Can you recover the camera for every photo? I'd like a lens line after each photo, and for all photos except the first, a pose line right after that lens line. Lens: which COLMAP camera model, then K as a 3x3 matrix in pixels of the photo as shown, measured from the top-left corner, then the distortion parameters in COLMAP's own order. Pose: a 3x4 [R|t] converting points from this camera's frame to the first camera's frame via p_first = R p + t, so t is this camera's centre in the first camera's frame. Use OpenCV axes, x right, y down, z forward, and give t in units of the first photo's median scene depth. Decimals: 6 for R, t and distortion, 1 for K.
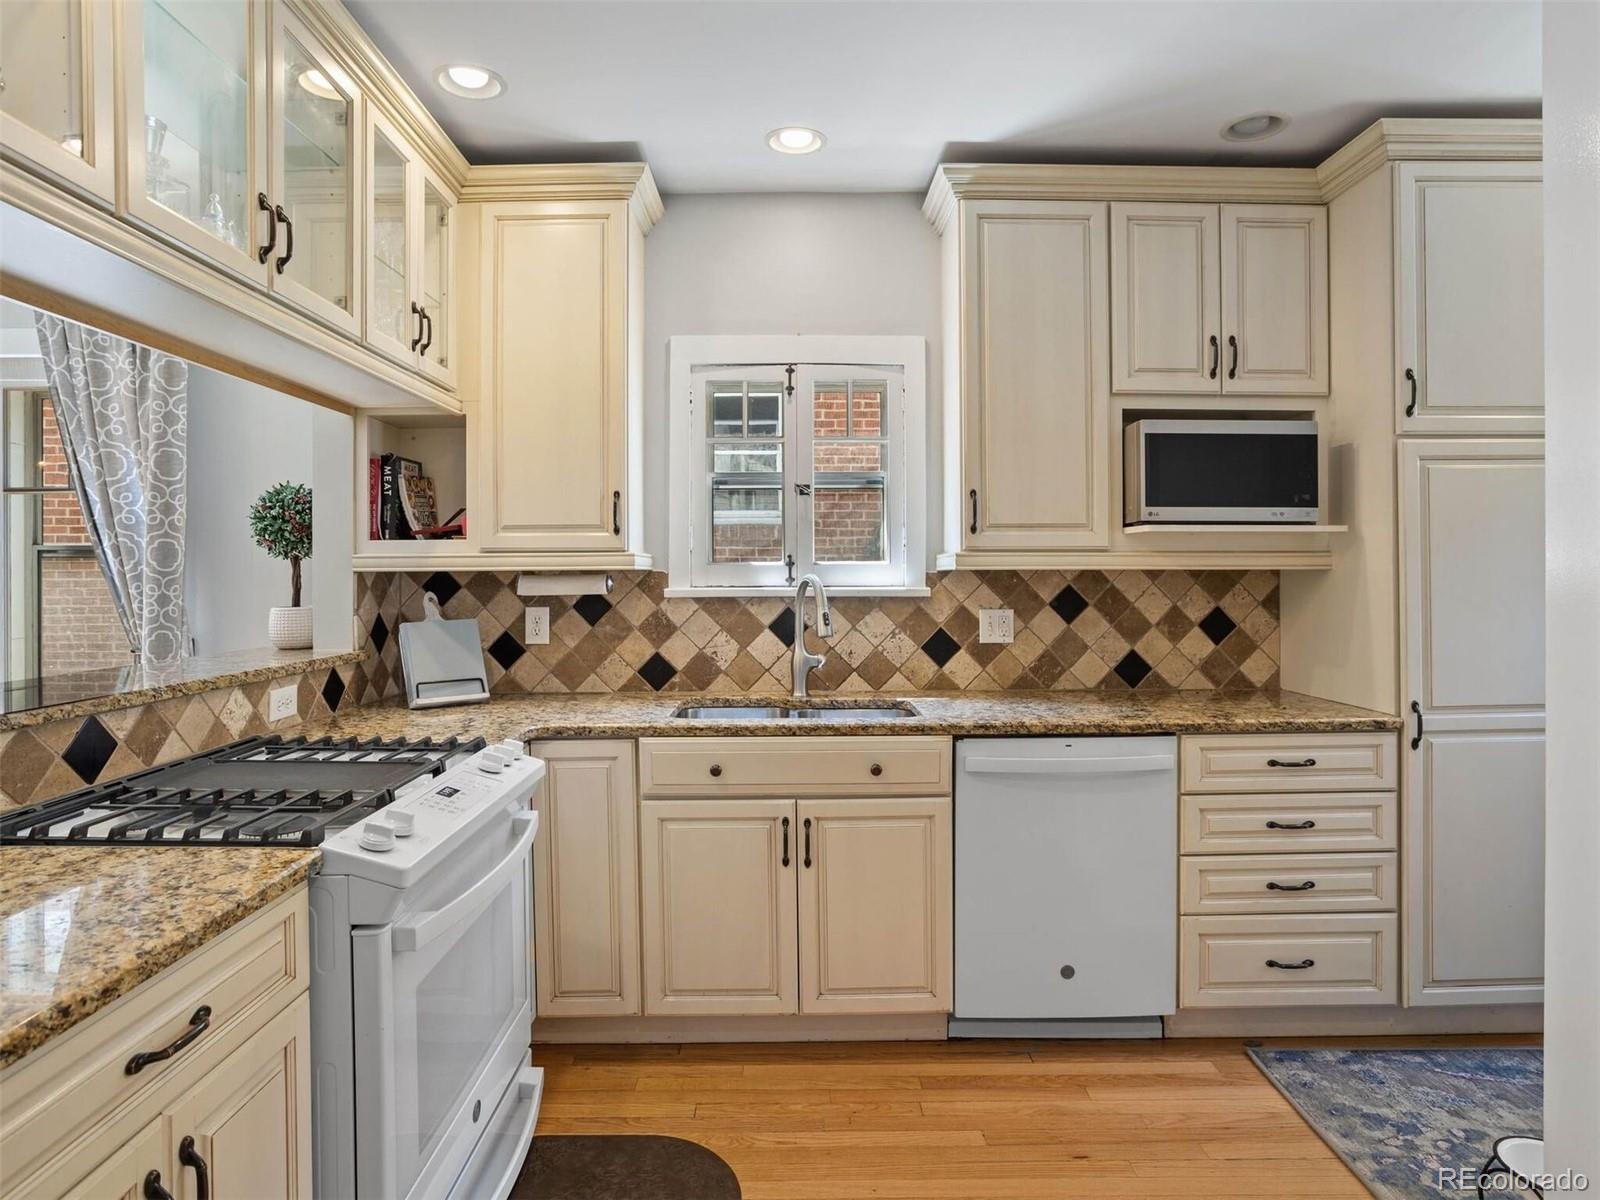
lens RADIAL K [[872.6, 0, 793.4], [0, 872.6, 591.5], [0, 0, 1]] dist [-0.066187, 0.042211]
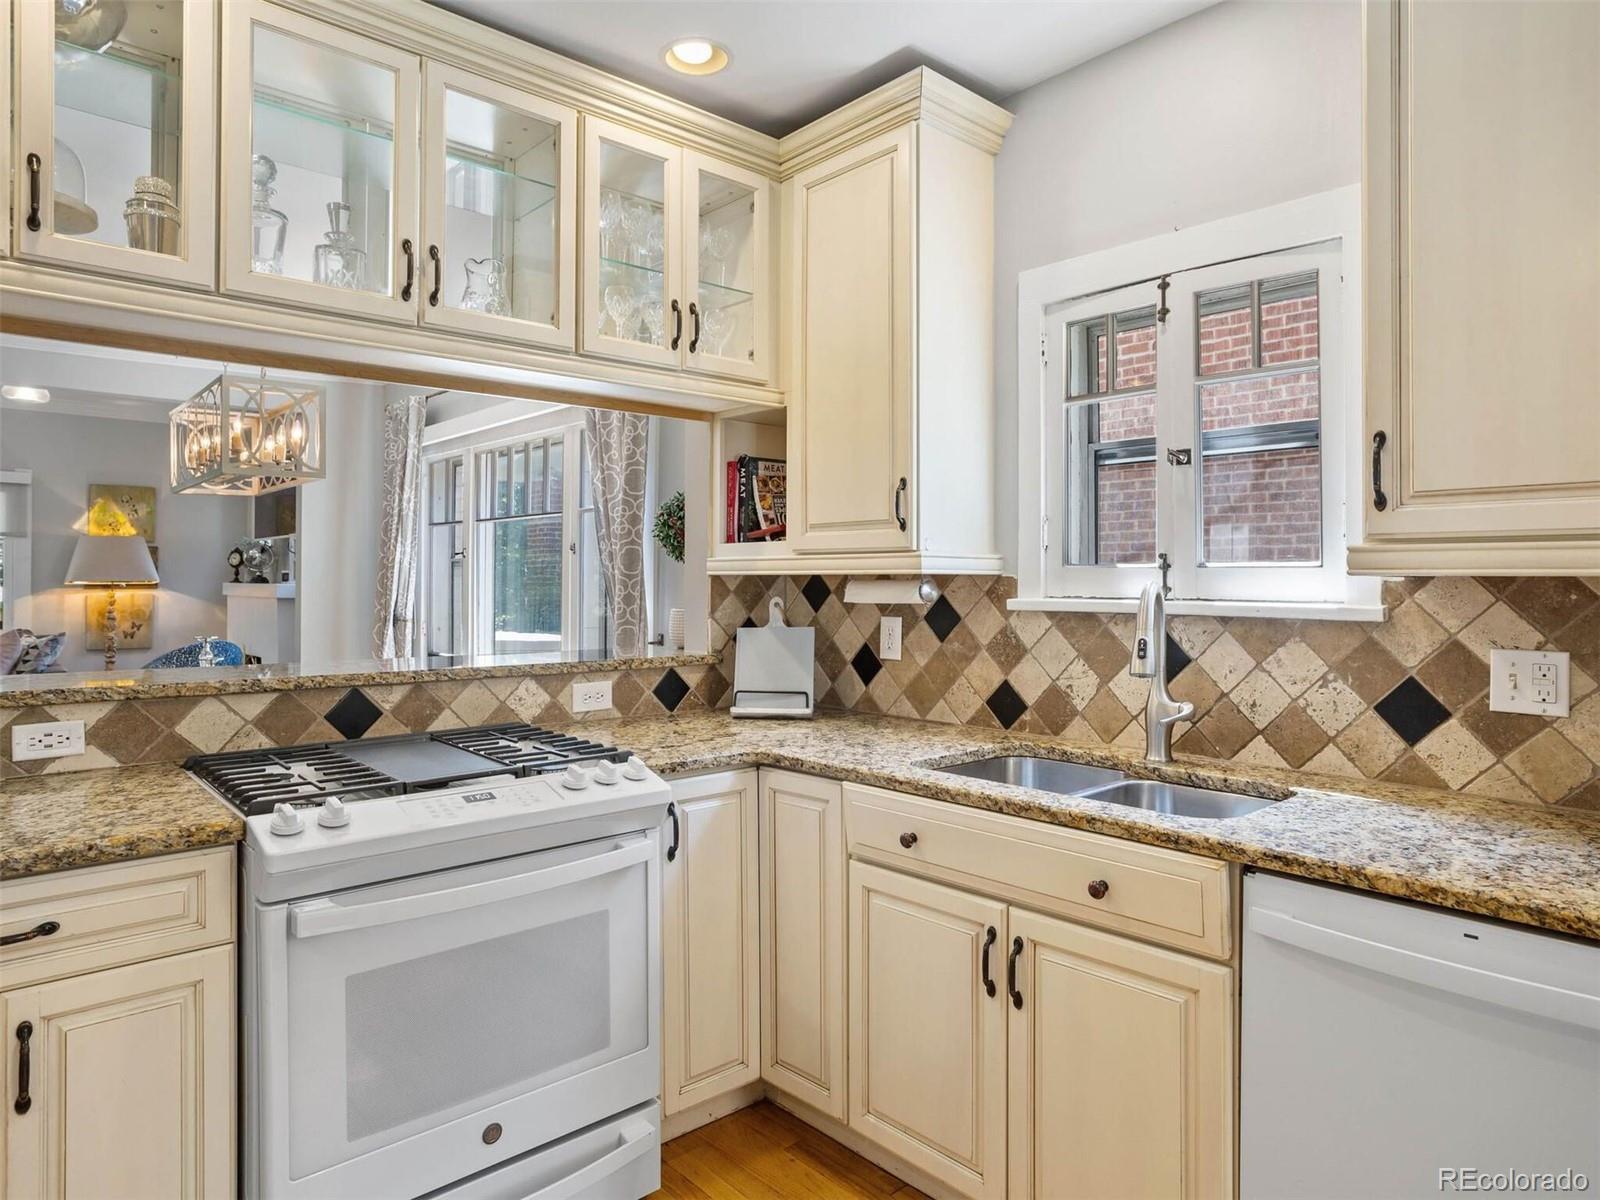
lens RADIAL K [[961.3, 0, 856.4], [0, 961.3, 584.4], [0, 0, 1]] dist [-0.064646, 0.058893]
pose [[0.688493, 0.009923, -0.725175, 0.377466], [-0.021907, 0.999735, -0.007119, -0.006822], [0.724912, 0.020788, 0.688528, 0.309980]]
